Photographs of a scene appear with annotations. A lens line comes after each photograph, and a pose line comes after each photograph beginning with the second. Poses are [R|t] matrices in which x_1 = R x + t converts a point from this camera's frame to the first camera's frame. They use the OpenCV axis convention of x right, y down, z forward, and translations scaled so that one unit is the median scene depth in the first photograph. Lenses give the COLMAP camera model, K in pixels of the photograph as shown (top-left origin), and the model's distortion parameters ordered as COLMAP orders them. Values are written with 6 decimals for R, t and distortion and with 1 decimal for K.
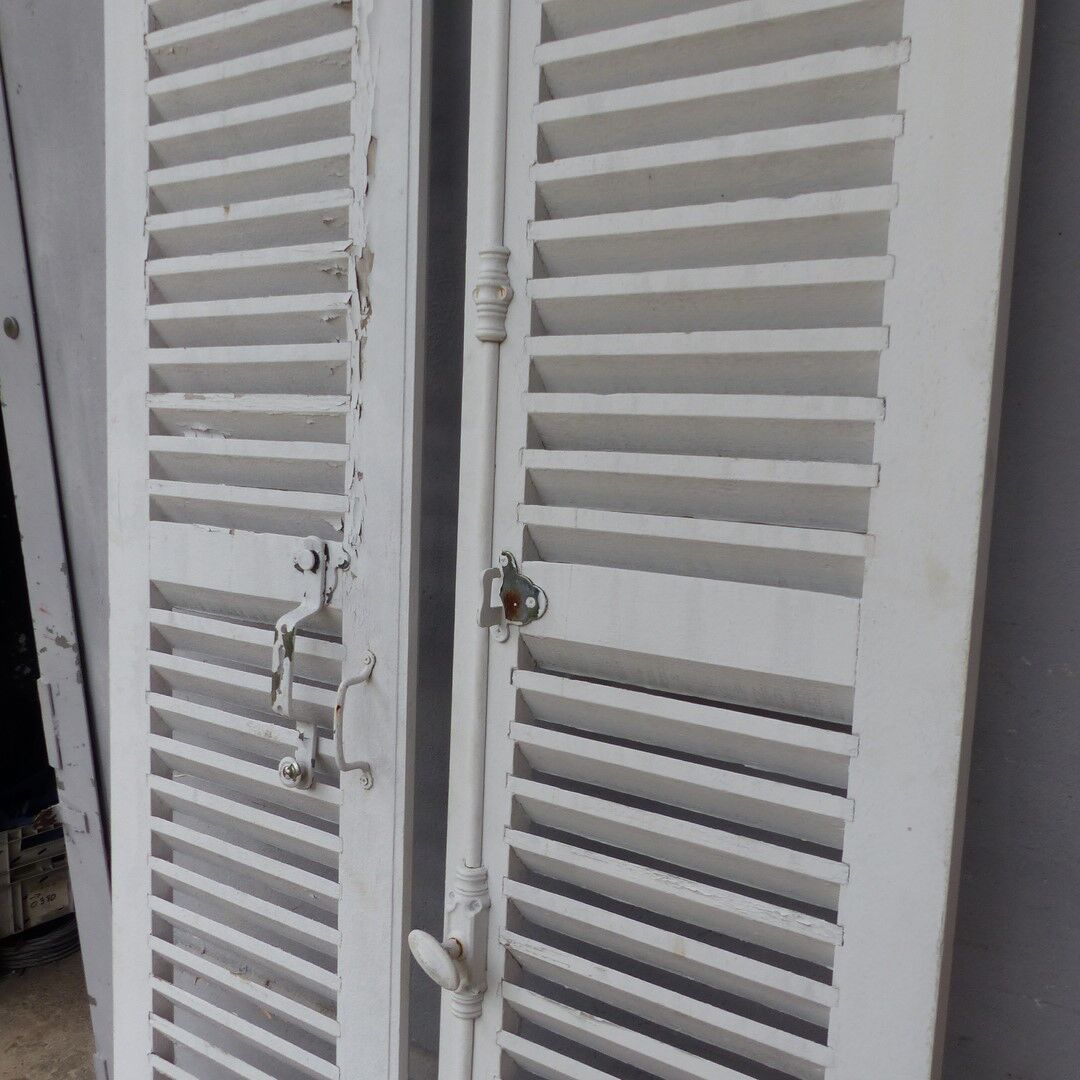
lens RADIAL K [[1113.0, 0, 538.5], [0, 1113.0, 546.1], [0, 0, 1]] dist [-0.017140, 0.000000]
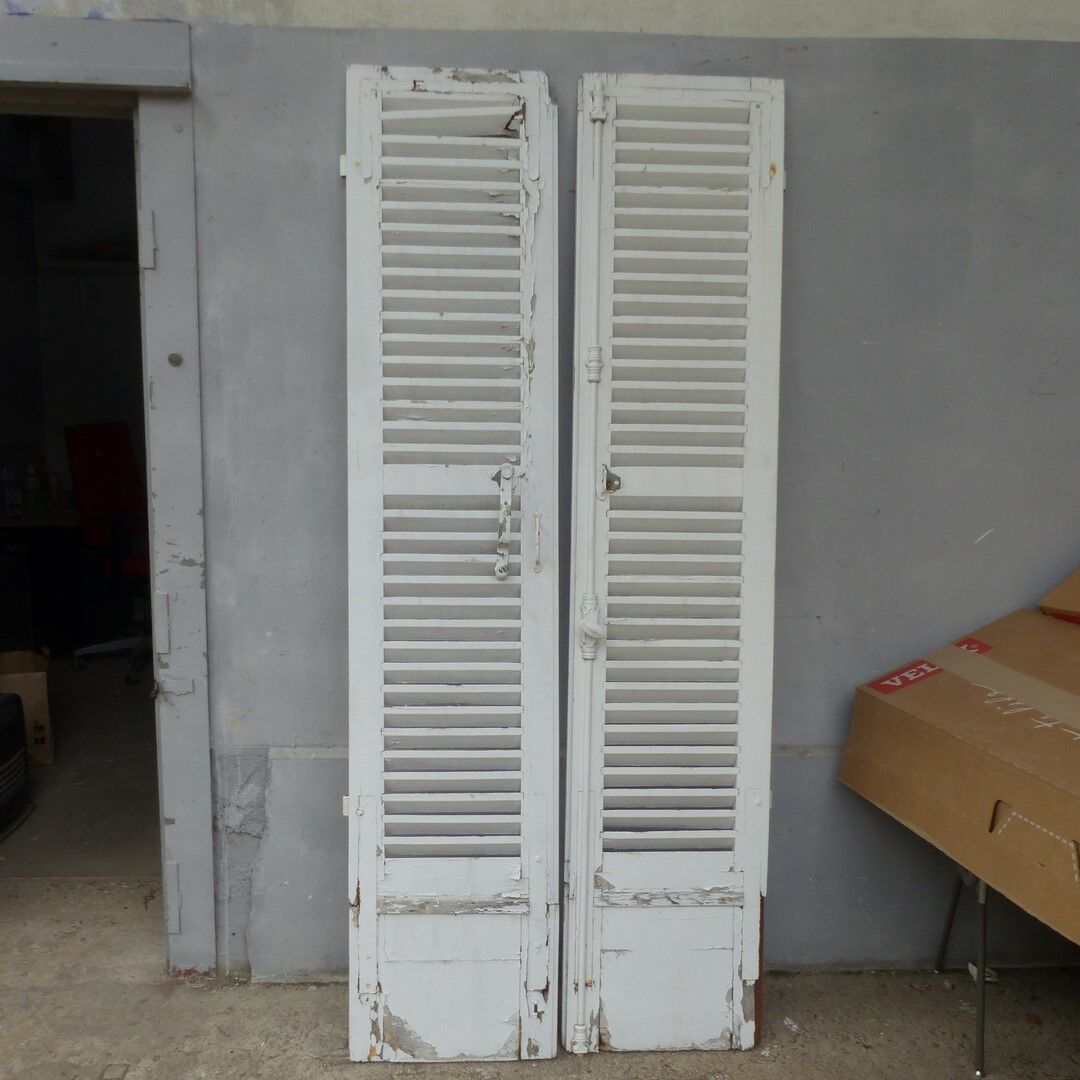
lens RADIAL K [[1071.9, 0, 541.1], [0, 1071.9, 547.8], [0, 0, 1]] dist [-0.014718, 0.000000]
pose [[0.779896, -0.045633, 0.624244, -1.572255], [0.080791, 0.996335, -0.028102, 0.237281], [-0.620673, 0.072349, 0.780724, -0.759565]]
